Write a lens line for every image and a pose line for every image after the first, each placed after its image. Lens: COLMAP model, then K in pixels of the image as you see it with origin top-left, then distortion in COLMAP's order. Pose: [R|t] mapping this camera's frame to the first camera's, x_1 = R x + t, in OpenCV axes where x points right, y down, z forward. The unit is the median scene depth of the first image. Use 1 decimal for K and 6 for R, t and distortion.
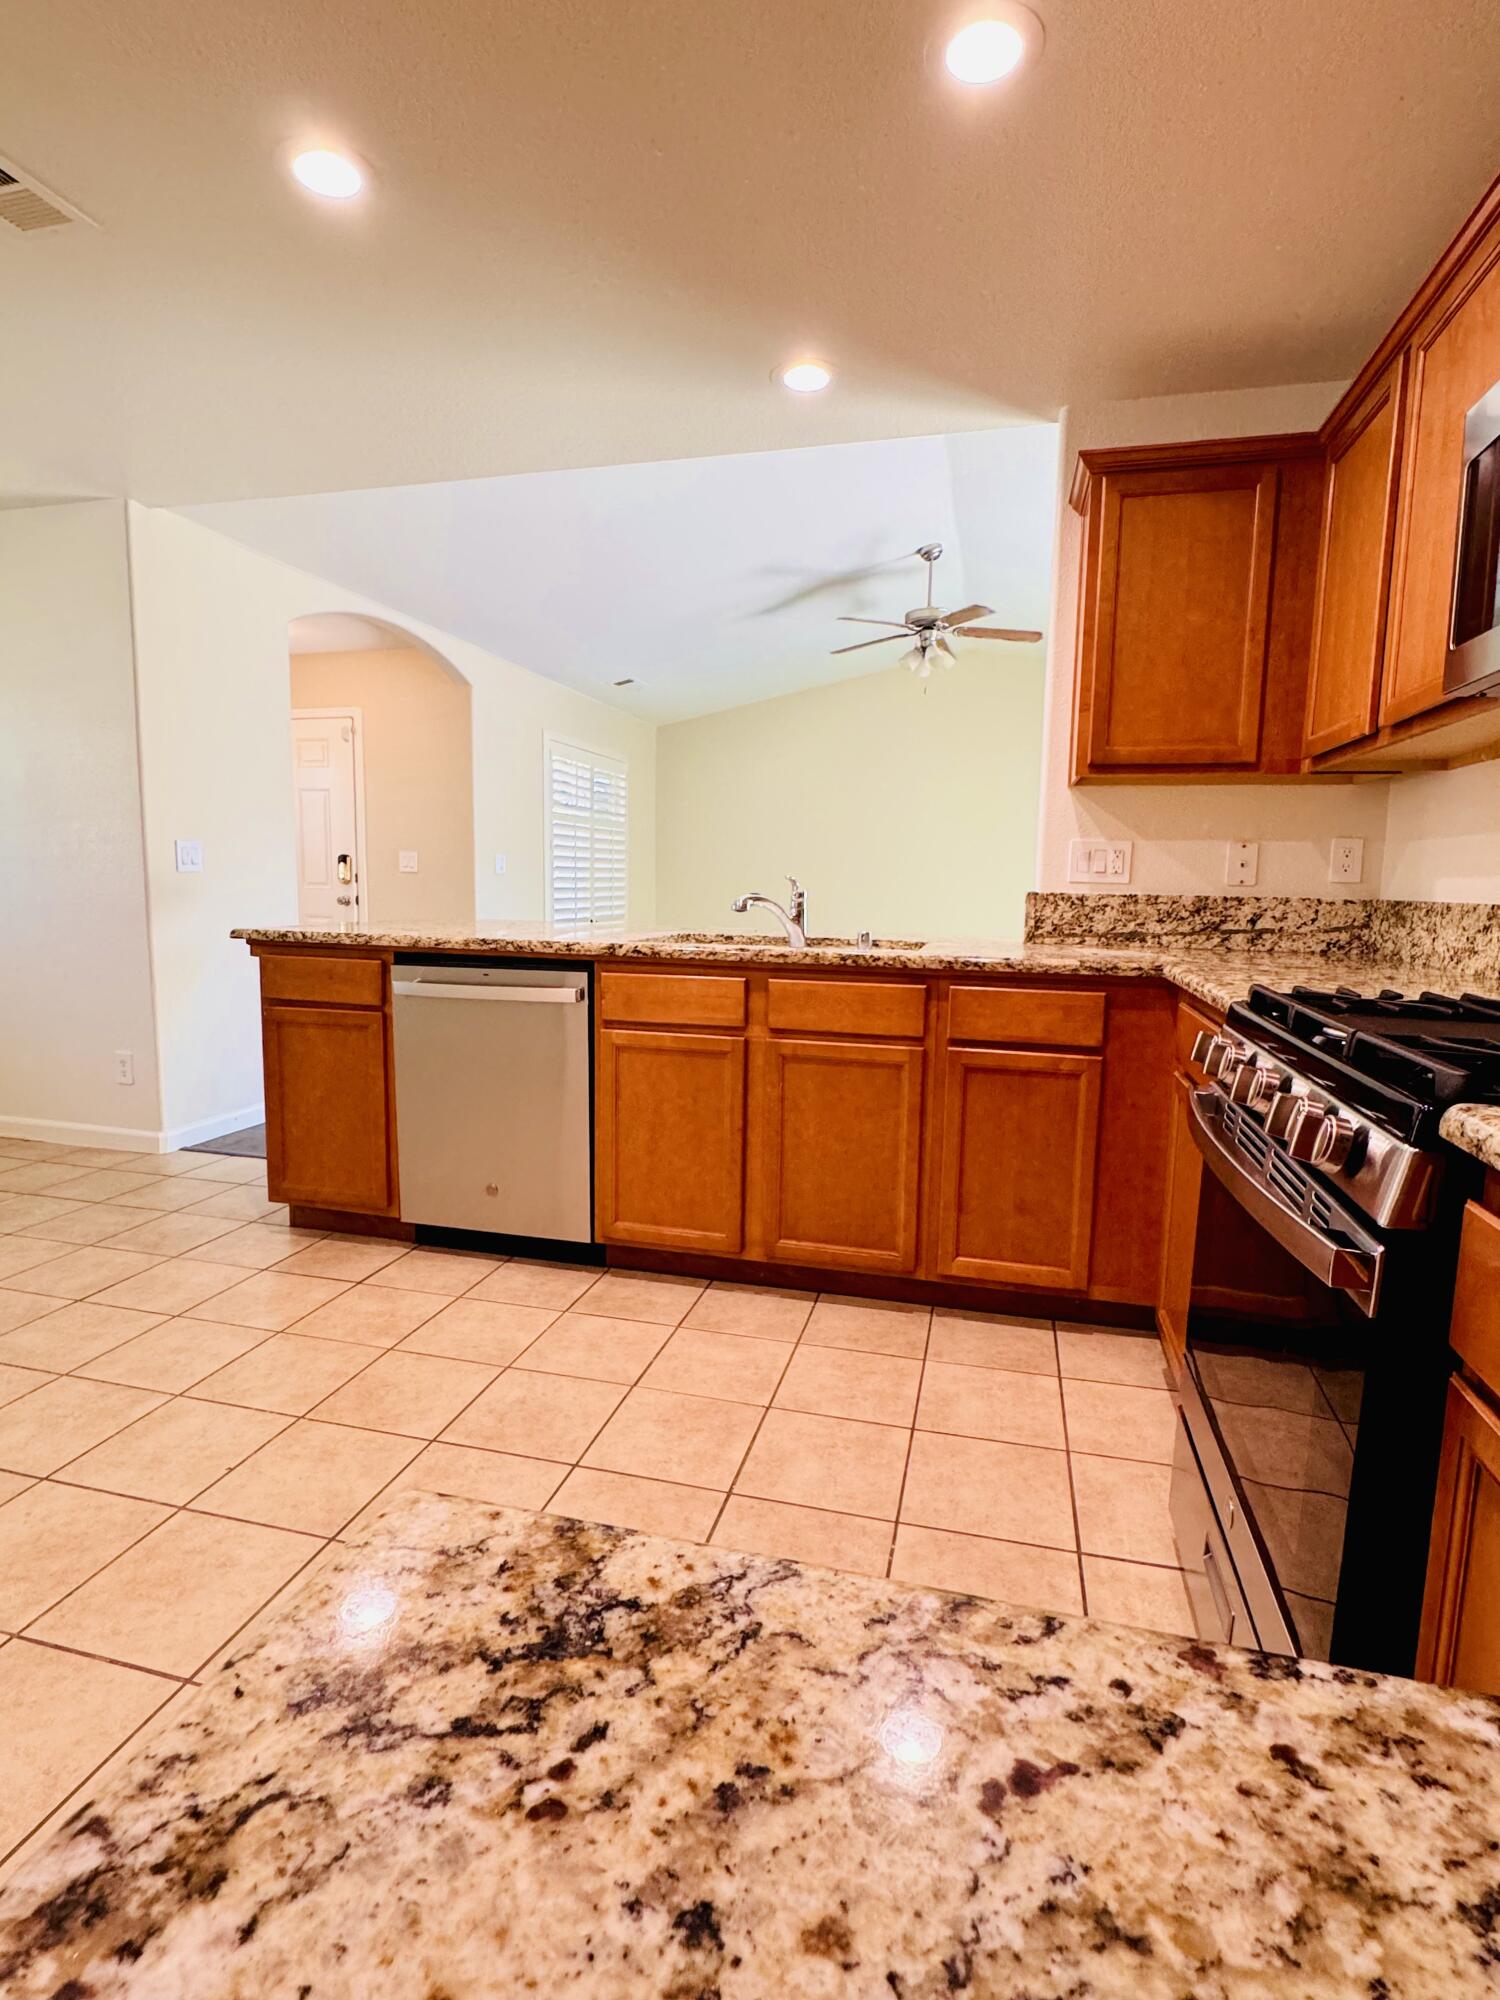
lens RADIAL K [[983.8, 0, 757.5], [0, 983.8, 995.2], [0, 0, 1]] dist [-0.005060, 0.001631]
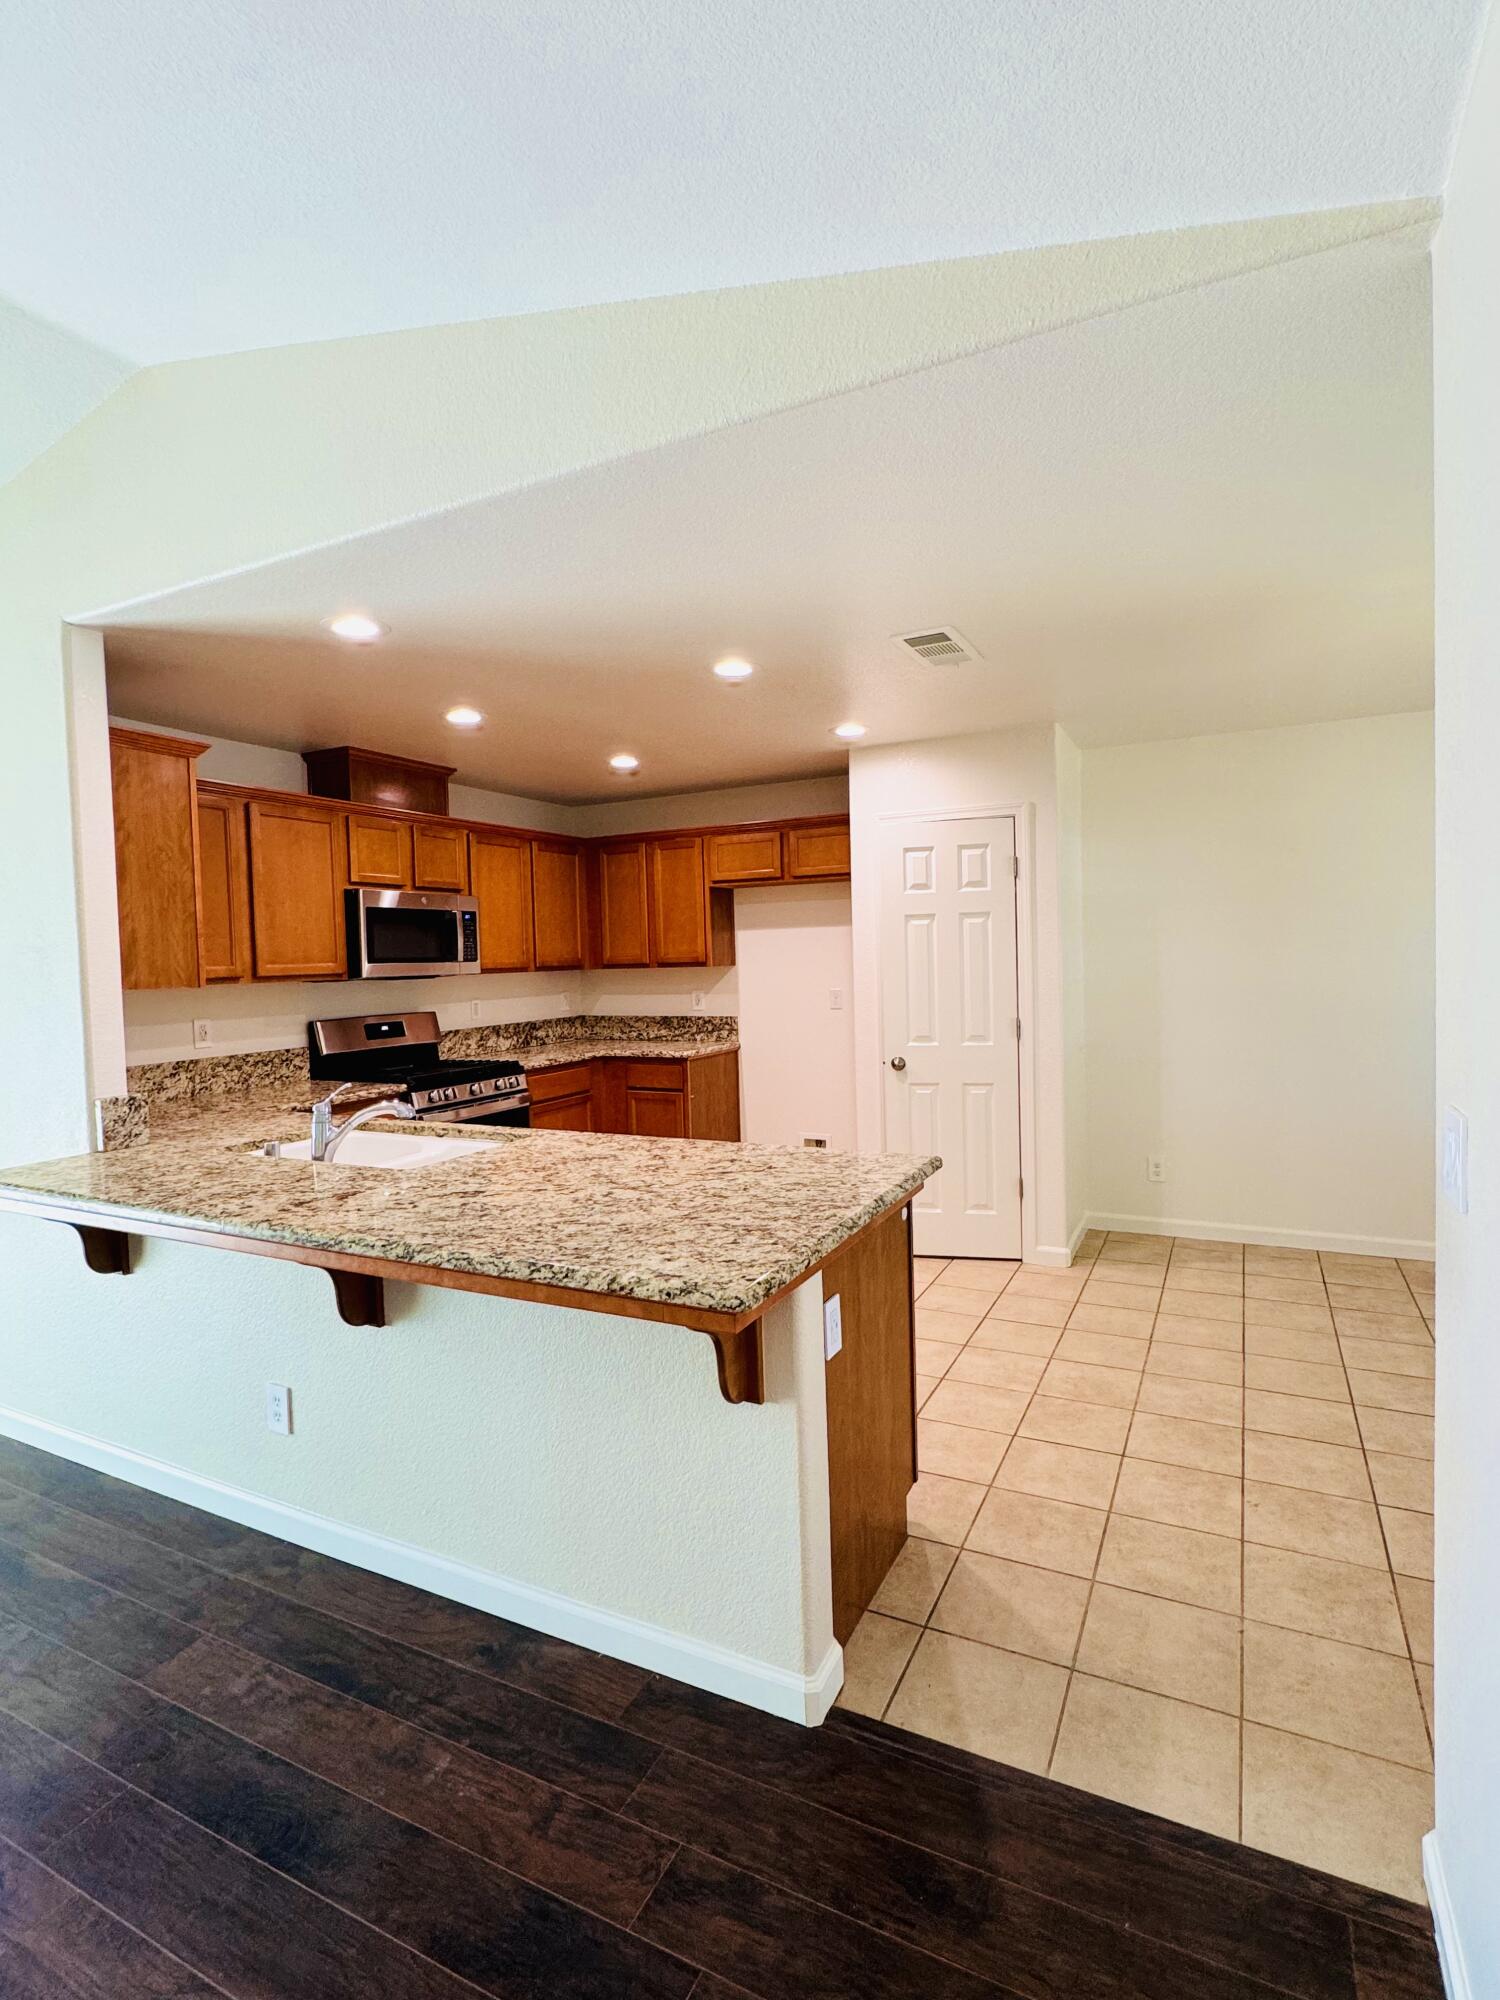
lens RADIAL K [[983.8, 0, 753.9], [0, 983.8, 993.7], [0, 0, 1]] dist [-0.005060, 0.001631]
pose [[-0.976701, -0.002047, 0.214594, -0.575097], [0.032418, 0.987072, 0.156966, -0.355195], [-0.212141, 0.160266, -0.964008, 1.886569]]
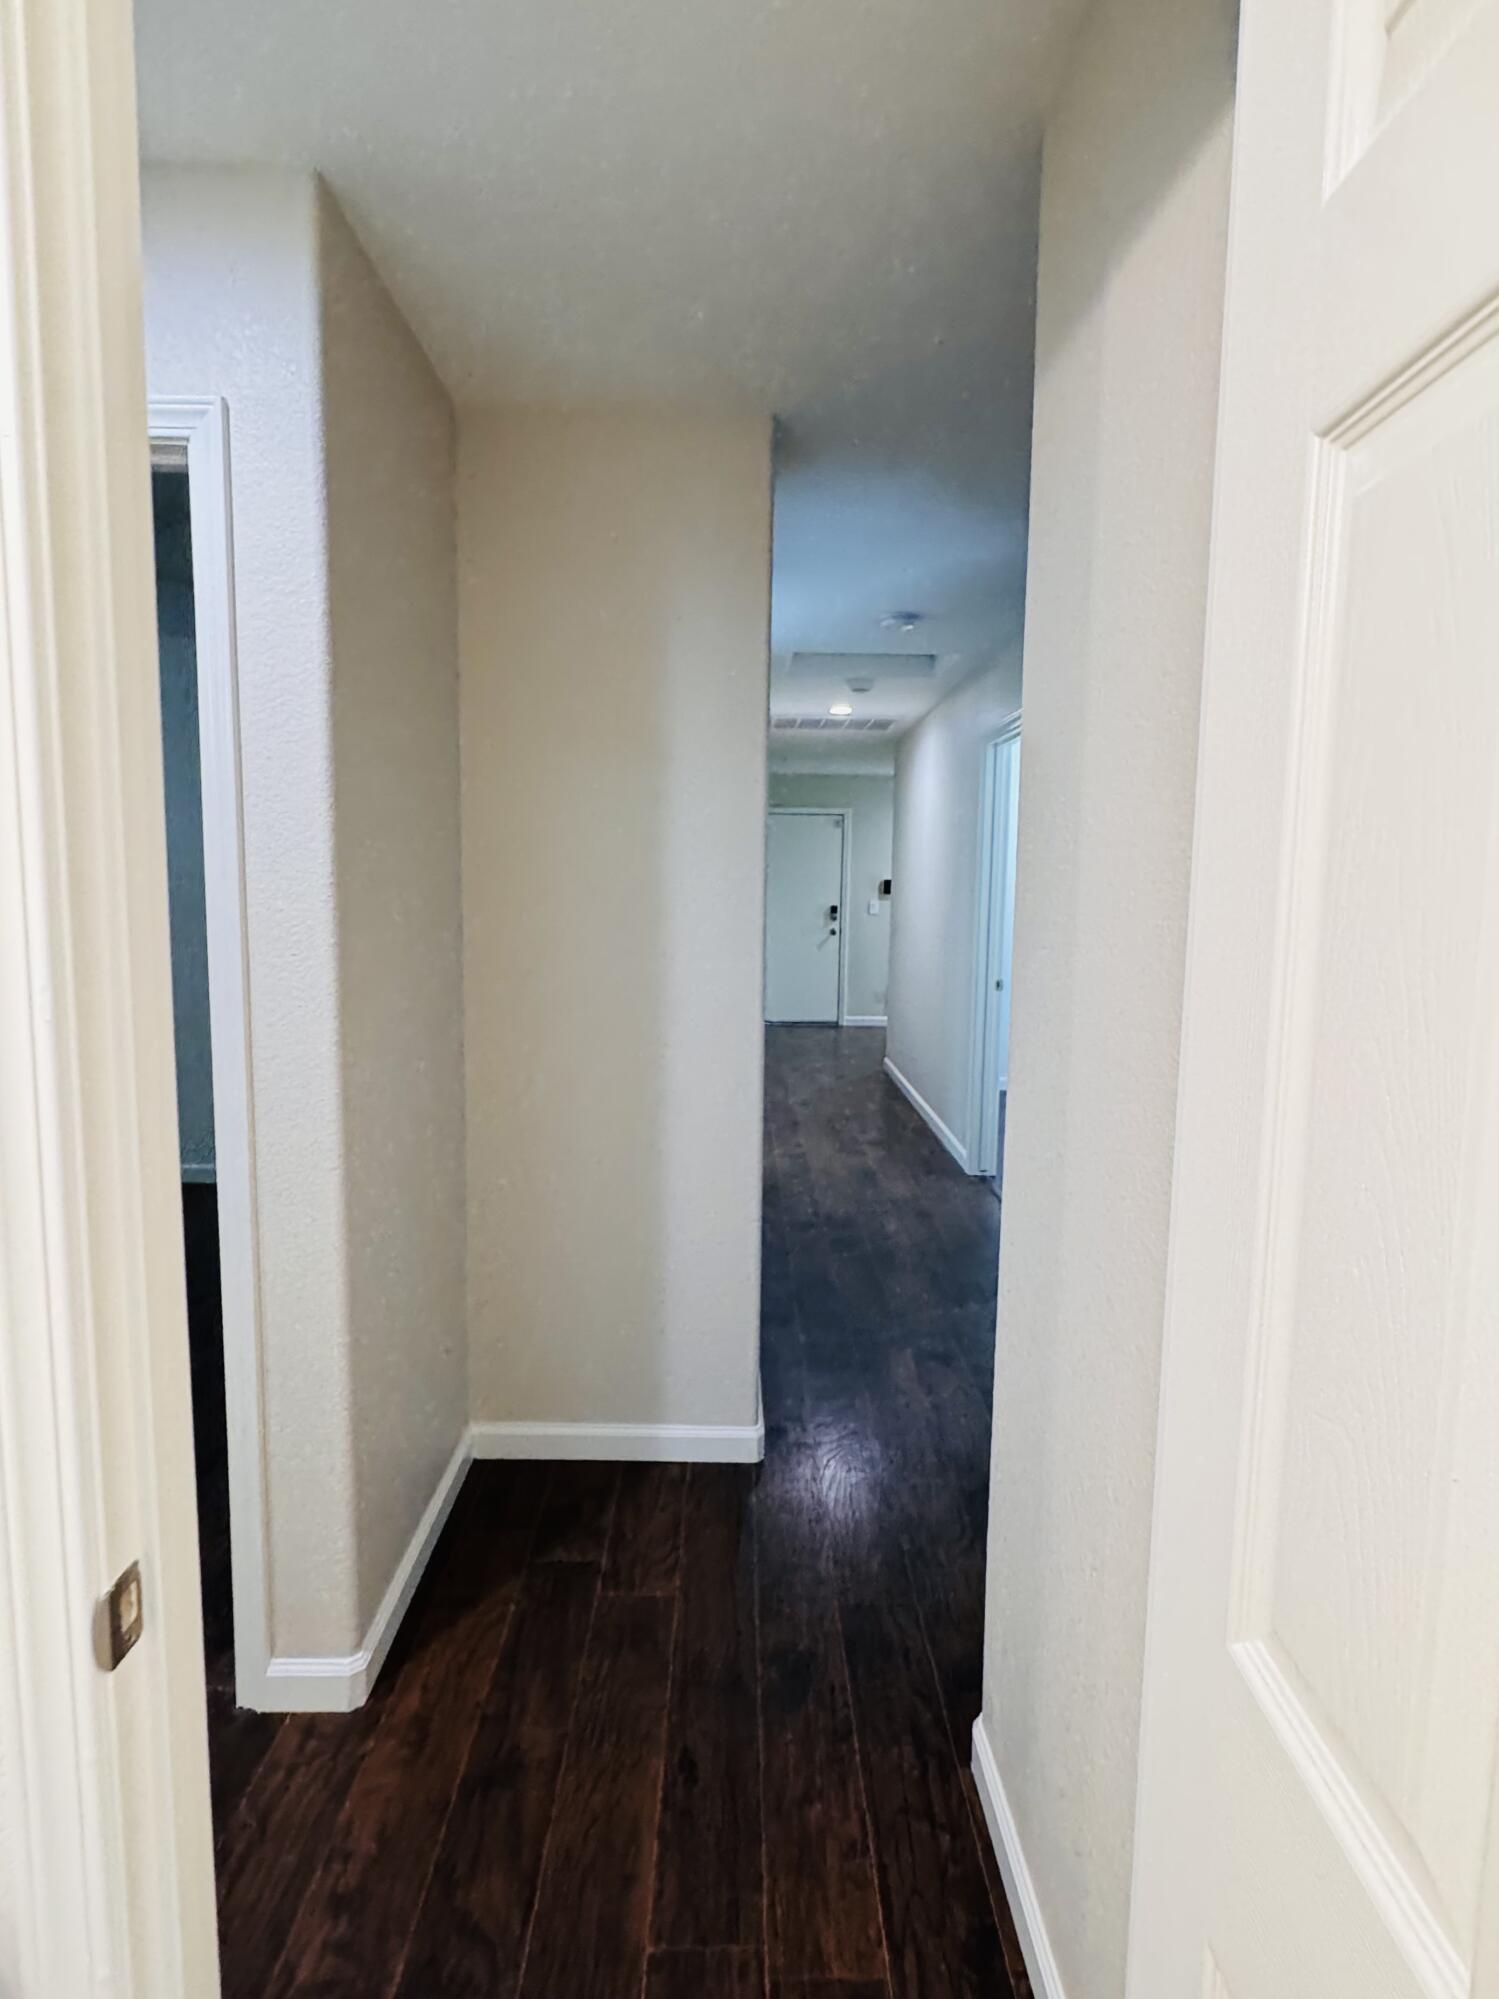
lens RADIAL K [[983.3, 0, 741.3], [0, 983.3, 988.9], [0, 0, 1]] dist [-0.005060, 0.001631]
pose [[0.239292, 0.085673, -0.967161, 0.043410], [-0.121132, 0.990952, 0.057810, -0.288649], [0.963362, 0.103321, 0.247504, 1.175540]]
